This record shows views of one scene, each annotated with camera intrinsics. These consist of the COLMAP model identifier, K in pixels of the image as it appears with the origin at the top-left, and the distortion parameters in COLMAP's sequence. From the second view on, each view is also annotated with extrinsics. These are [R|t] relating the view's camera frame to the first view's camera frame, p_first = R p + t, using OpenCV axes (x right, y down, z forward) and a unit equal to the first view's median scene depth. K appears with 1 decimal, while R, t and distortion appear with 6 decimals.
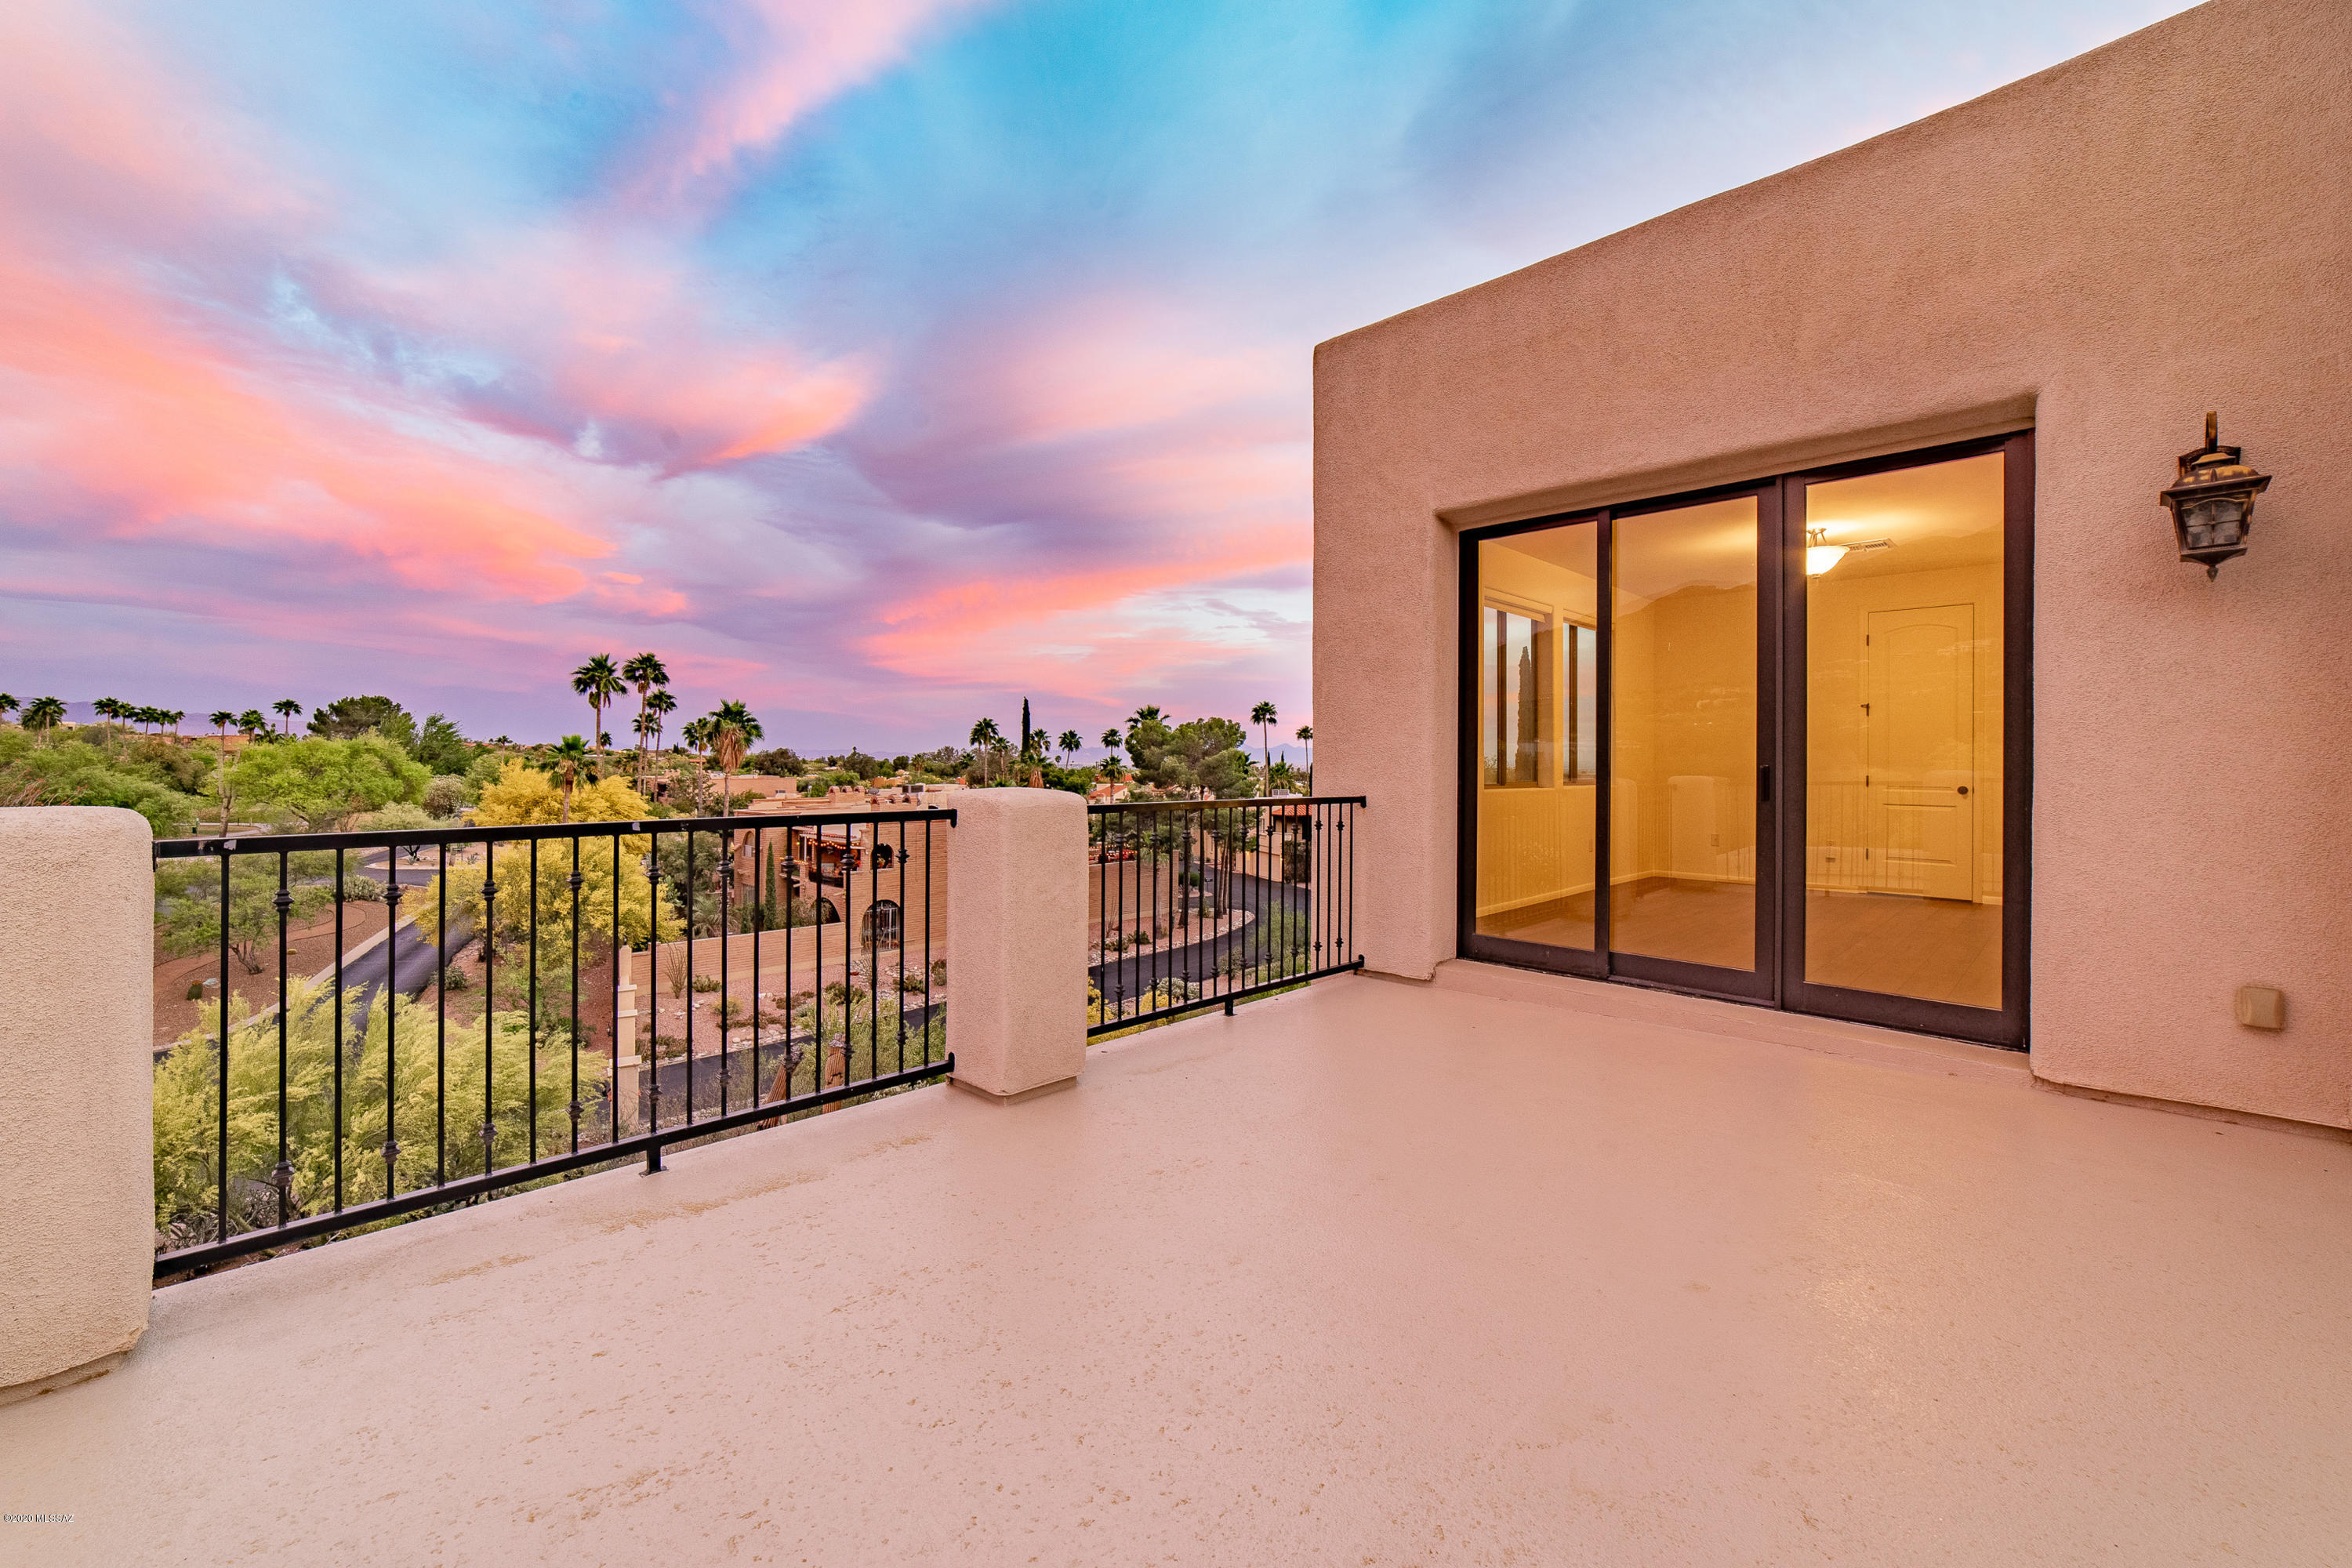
lens RADIAL K [[938.9, 0, 1173.1], [0, 938.9, 762.4], [0, 0, 1]] dist [-0.018569, 0.006790]
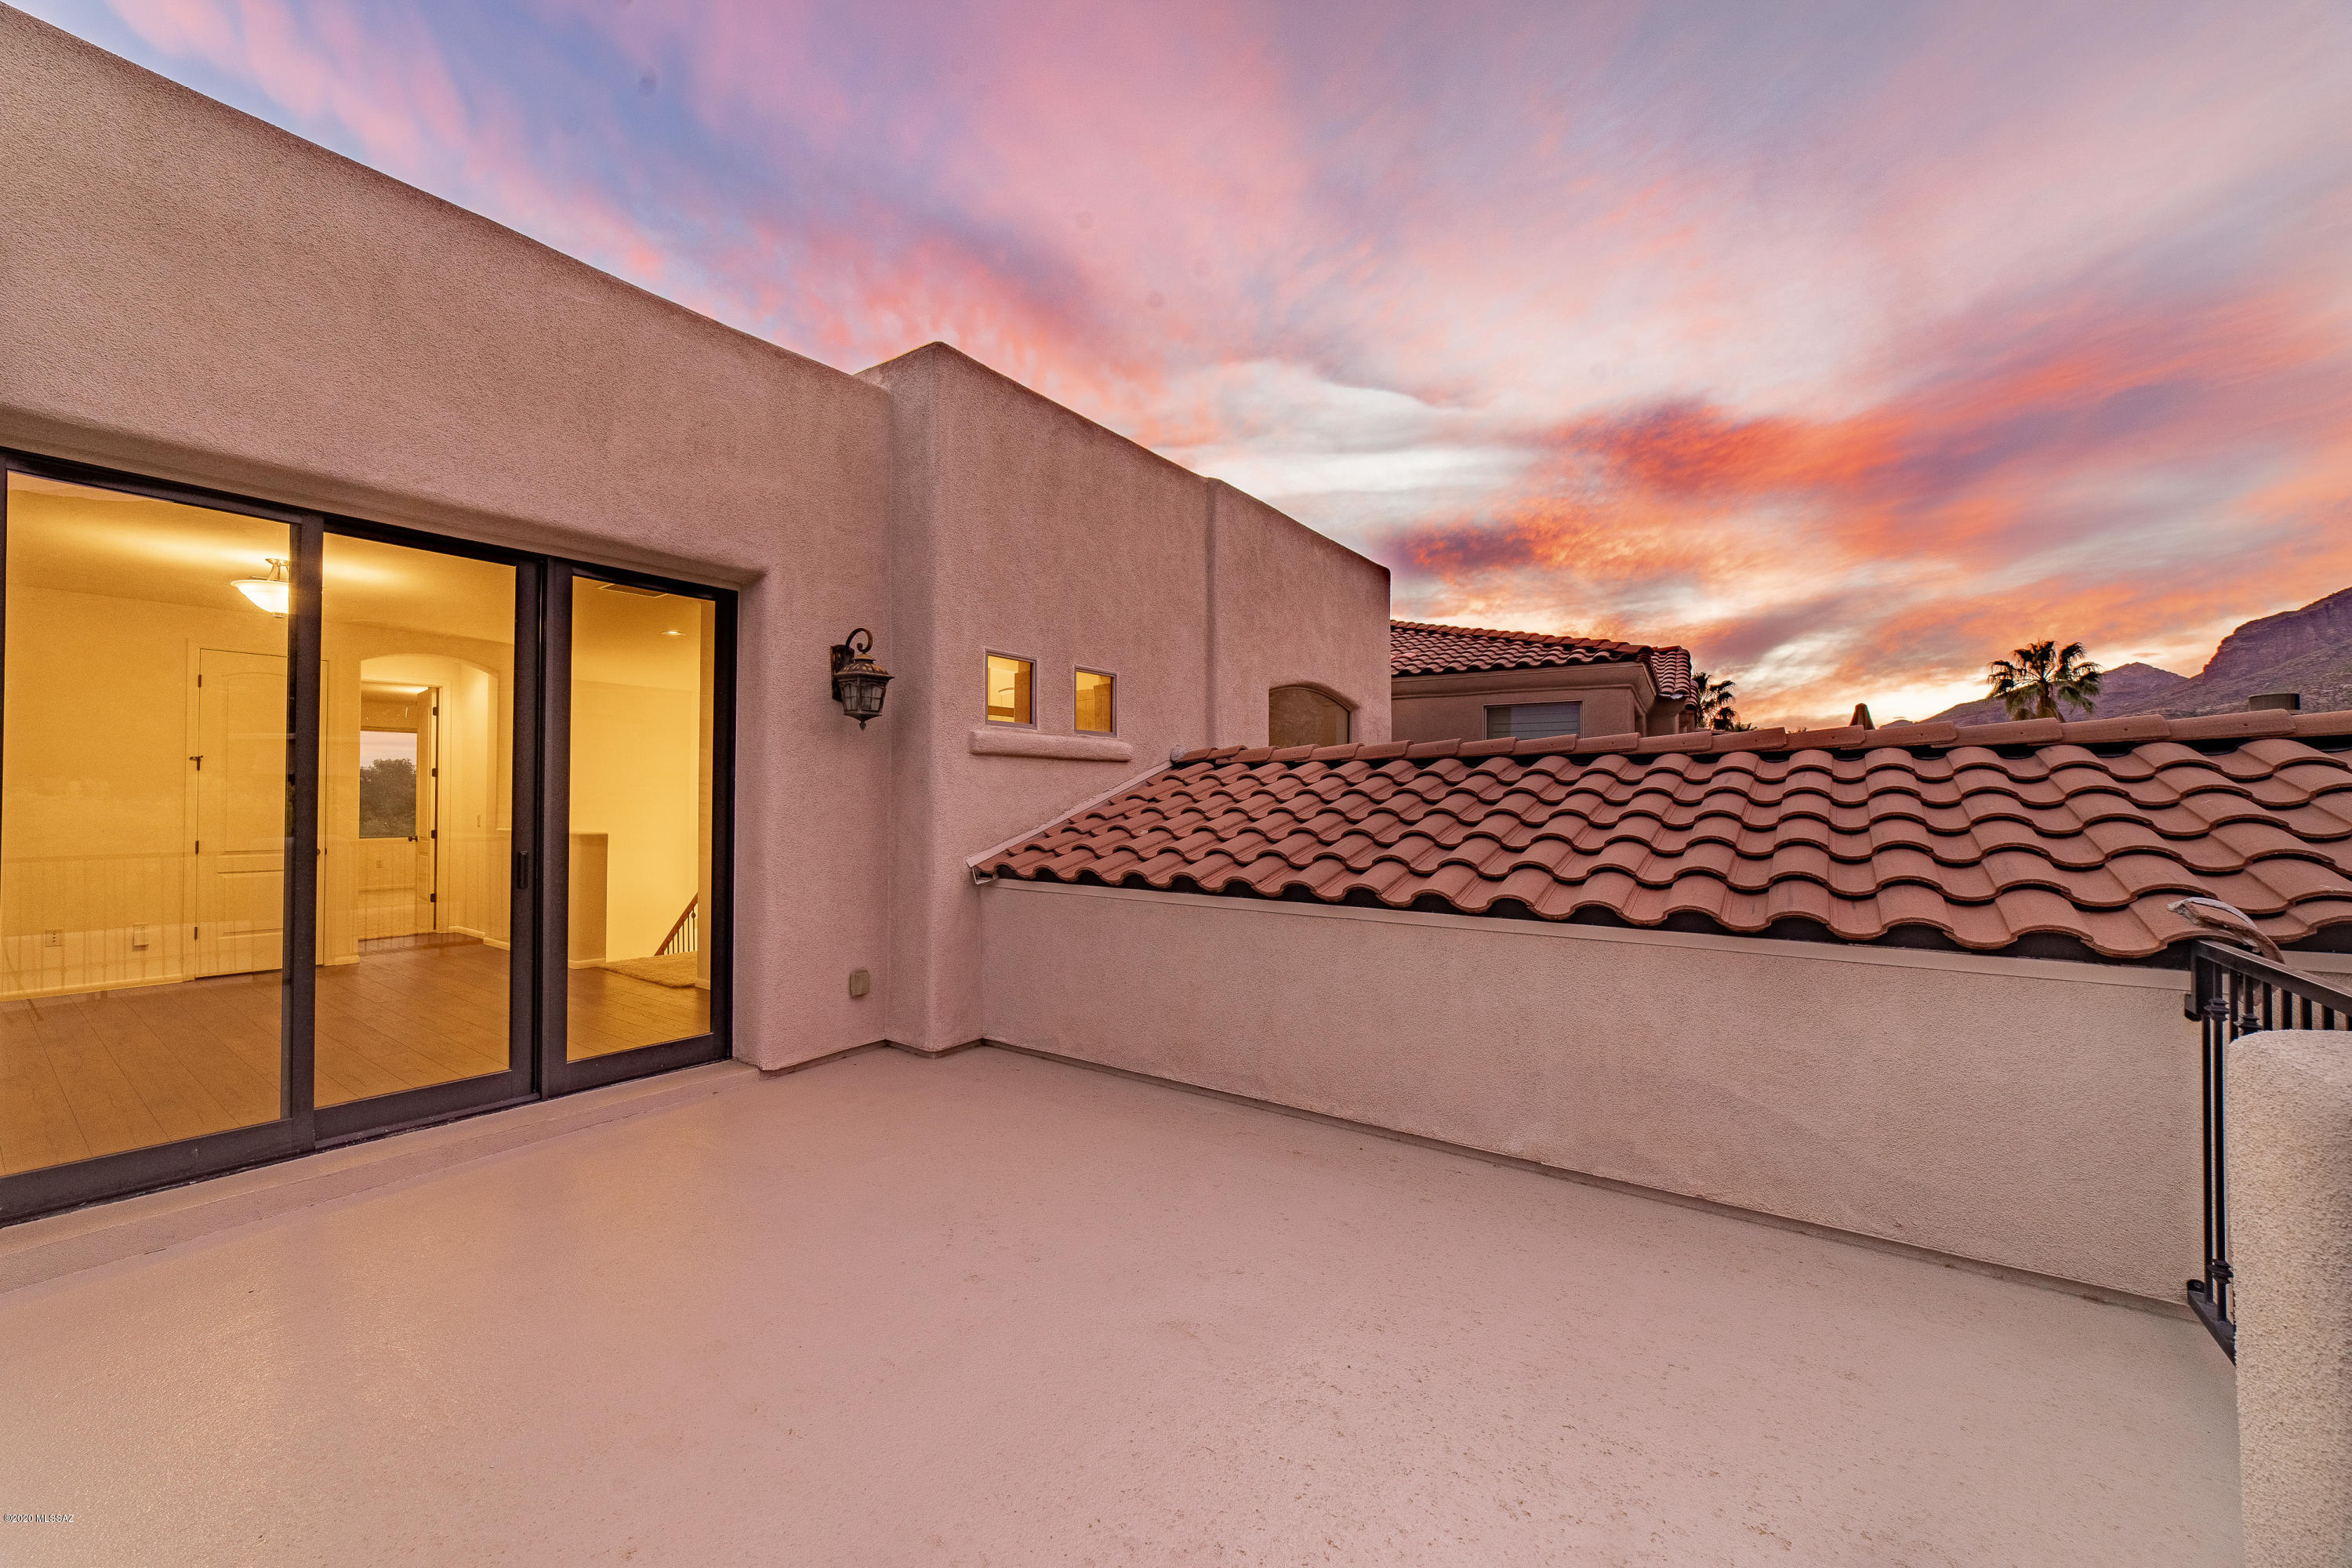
lens RADIAL K [[910.7, 0, 1176.0], [0, 910.7, 784.0], [0, 0, 1]] dist [-0.016478, 0.006674]
pose [[-0.163044, 0.016275, 0.986485, -0.460631], [-0.004526, 0.999841, -0.017243, -0.061055], [-0.986608, -0.007276, -0.162945, 0.580015]]
